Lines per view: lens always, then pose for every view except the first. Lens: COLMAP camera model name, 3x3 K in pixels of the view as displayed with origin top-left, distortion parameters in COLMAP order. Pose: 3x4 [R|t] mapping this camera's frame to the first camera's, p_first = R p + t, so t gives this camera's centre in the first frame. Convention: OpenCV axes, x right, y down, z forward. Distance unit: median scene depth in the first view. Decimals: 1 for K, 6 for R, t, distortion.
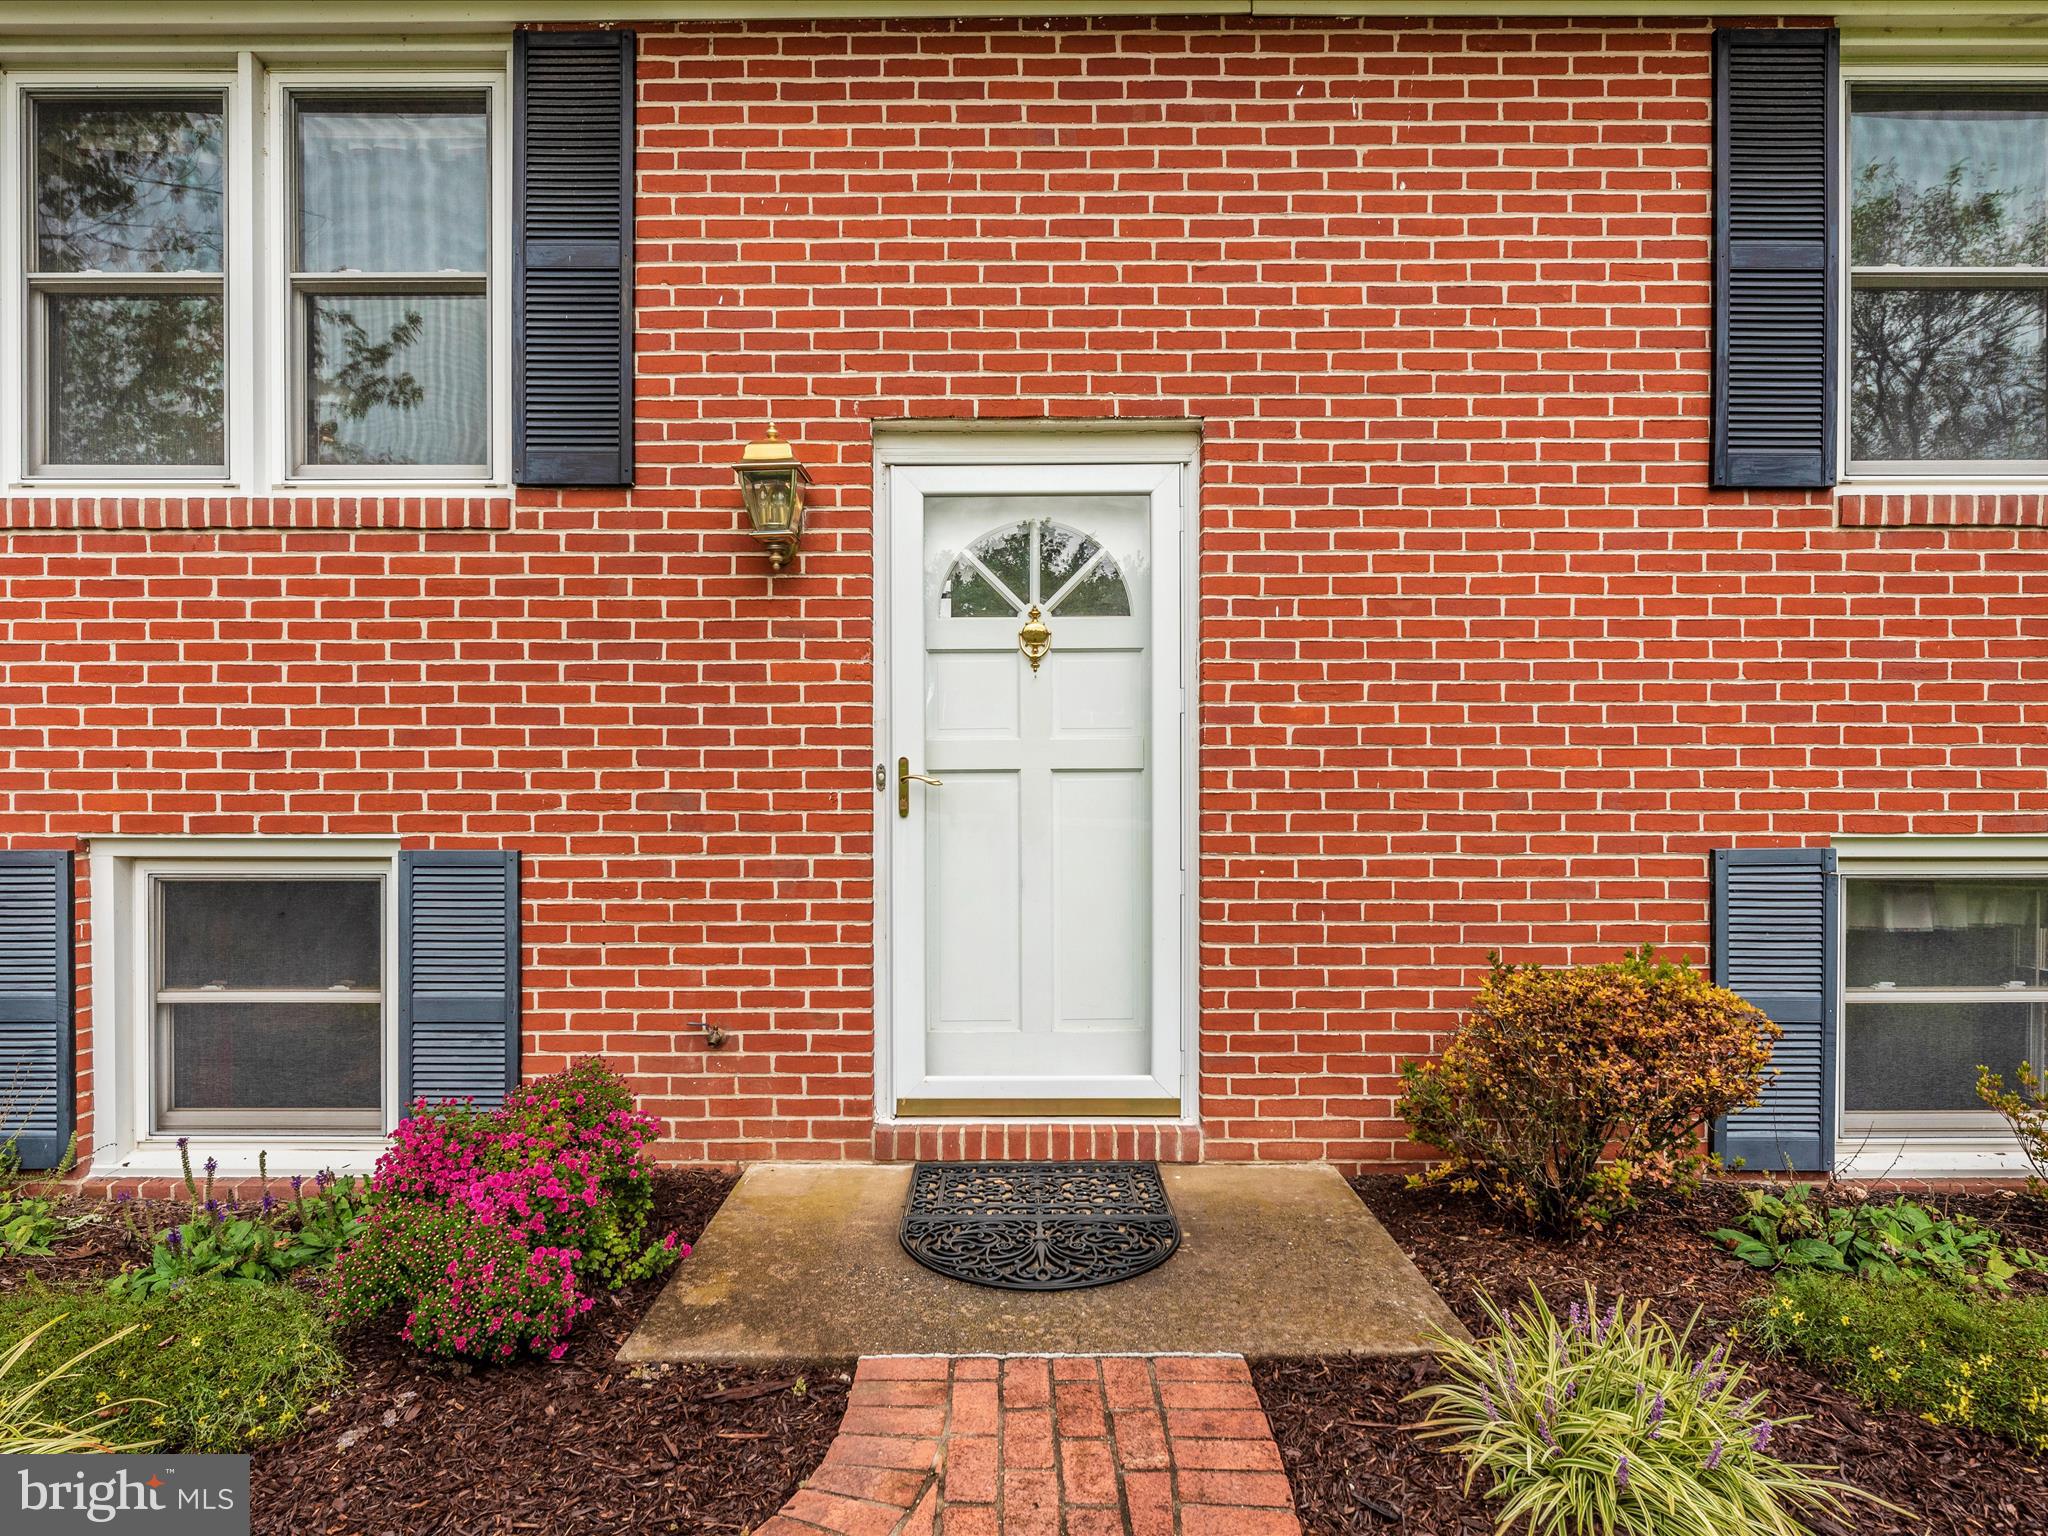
lens RADIAL K [[1509.2, 0, 1400.7], [0, 1509.2, 758.0], [0, 0, 1]] dist [-0.000344, -0.001141]
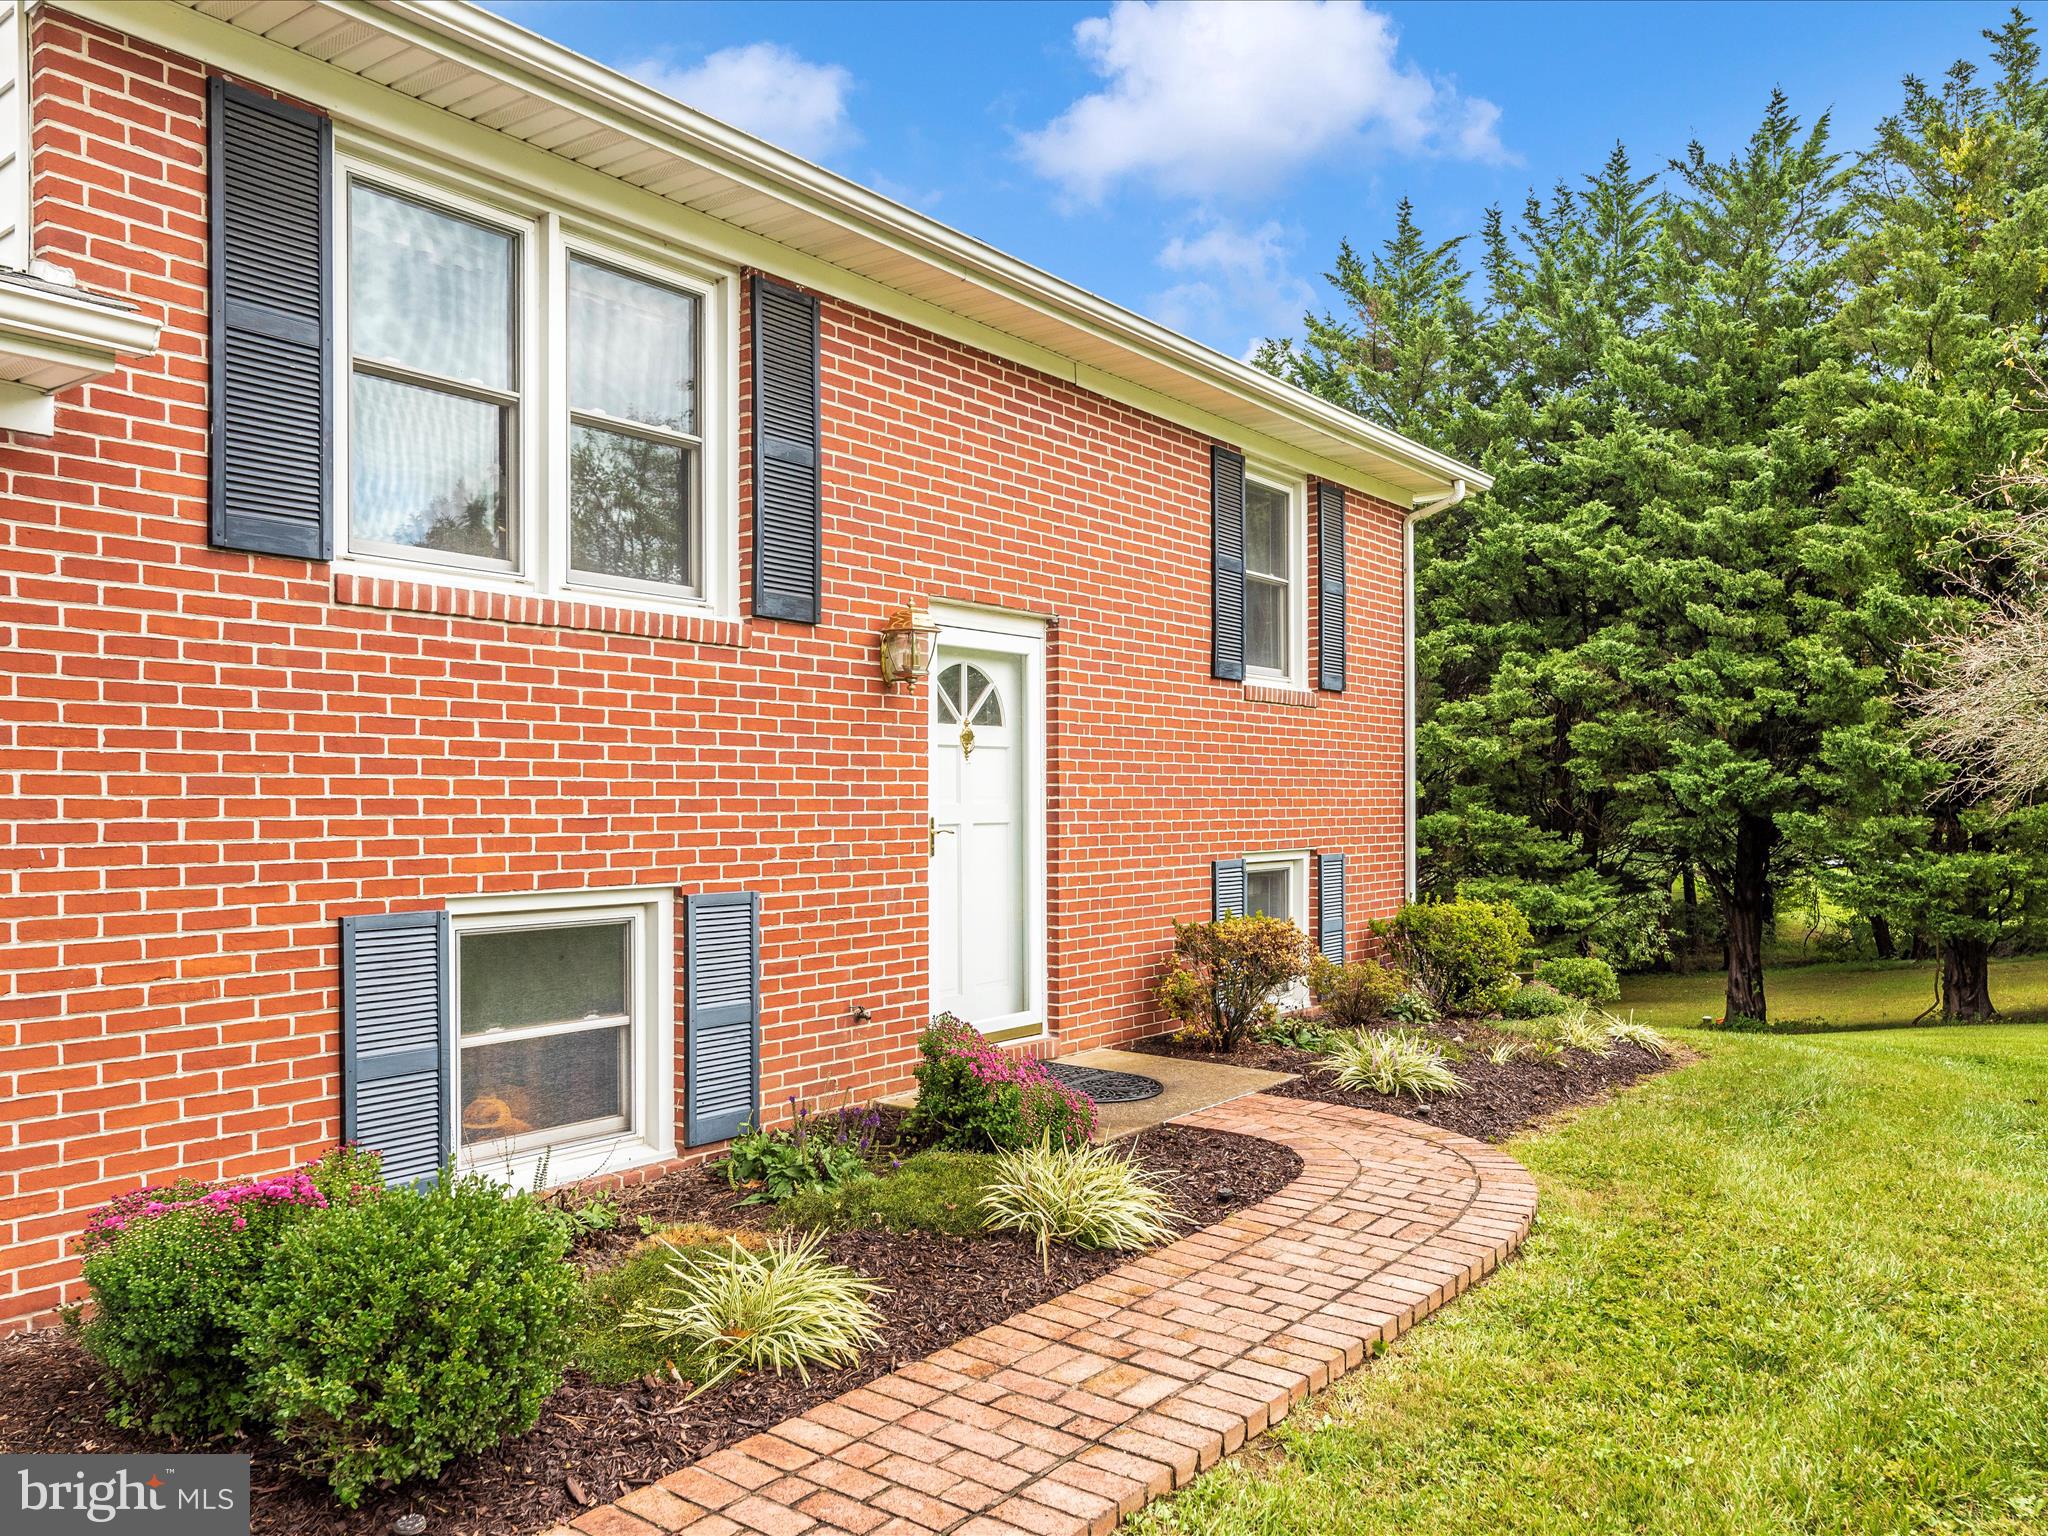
lens RADIAL K [[1514.6, 0, 1022.4], [0, 1514.6, 820.1], [0, 0, 1]] dist [0.006214, 0.000484]
pose [[0.604948, -0.009878, 0.796204, -1.502523], [0.014564, 0.999893, 0.001339, 0.000983], [-0.796132, 0.010786, 0.605027, 0.007701]]
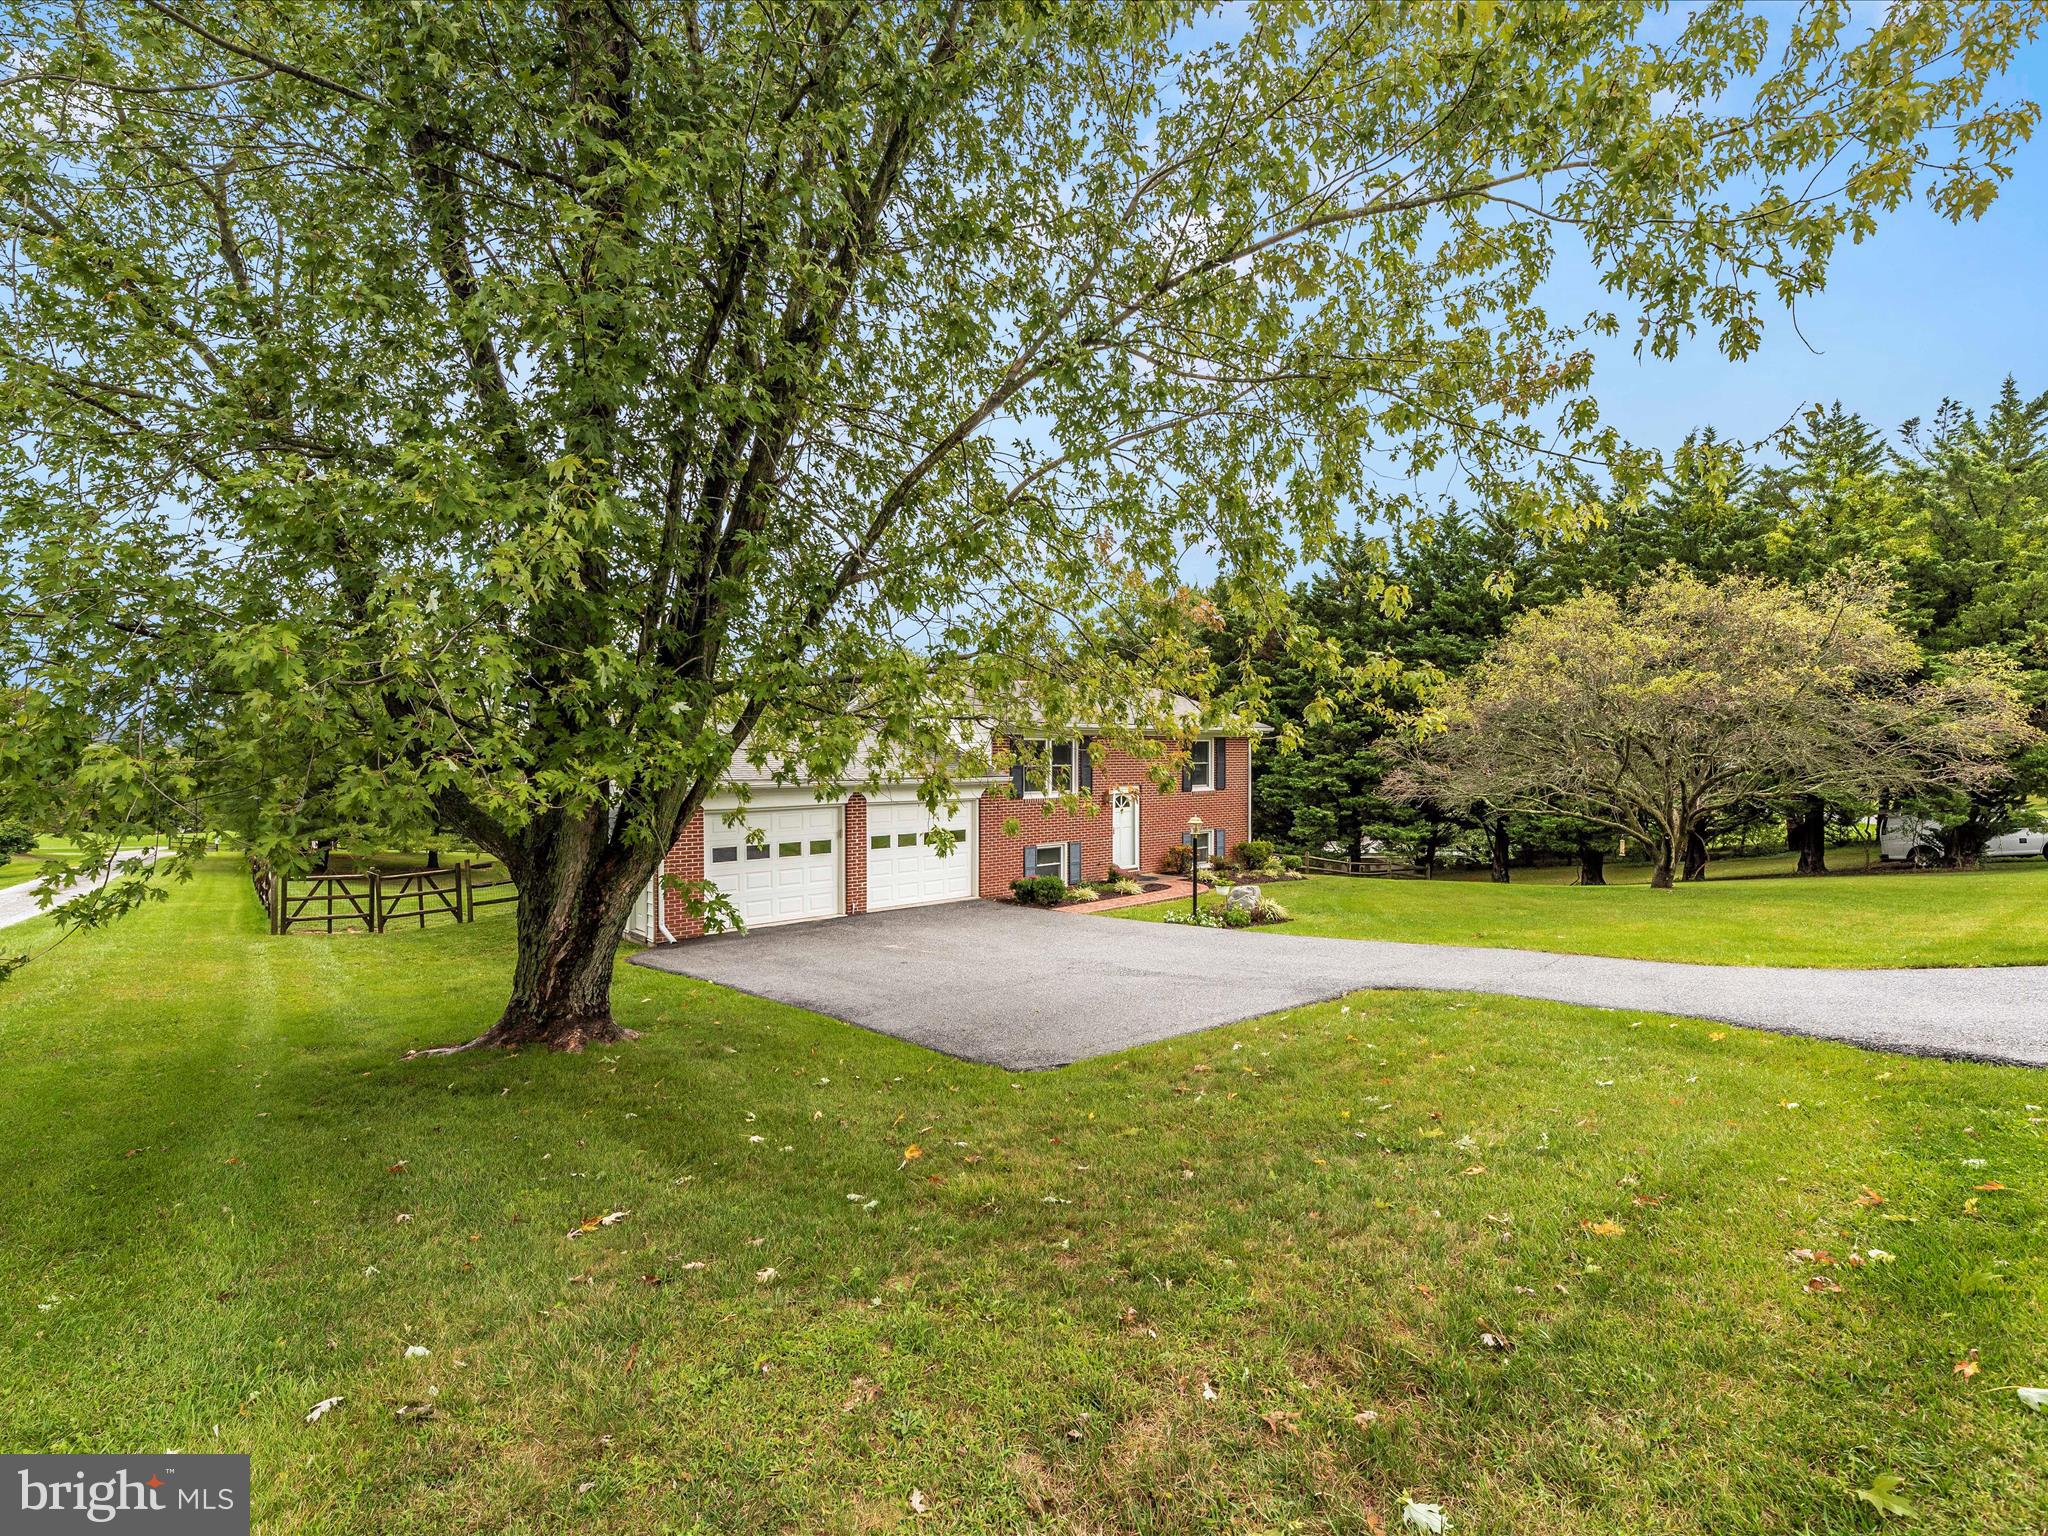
lens RADIAL K [[939.3, 0, 1049.4], [0, 939.3, 771.6], [0, 0, 1]] dist [-0.000470, -0.000285]
pose [[0.751771, -0.015799, 0.659235, -3.902345], [0.015692, 0.999858, 0.006068, -0.332881], [-0.659238, 0.005783, 0.751912, -2.542114]]
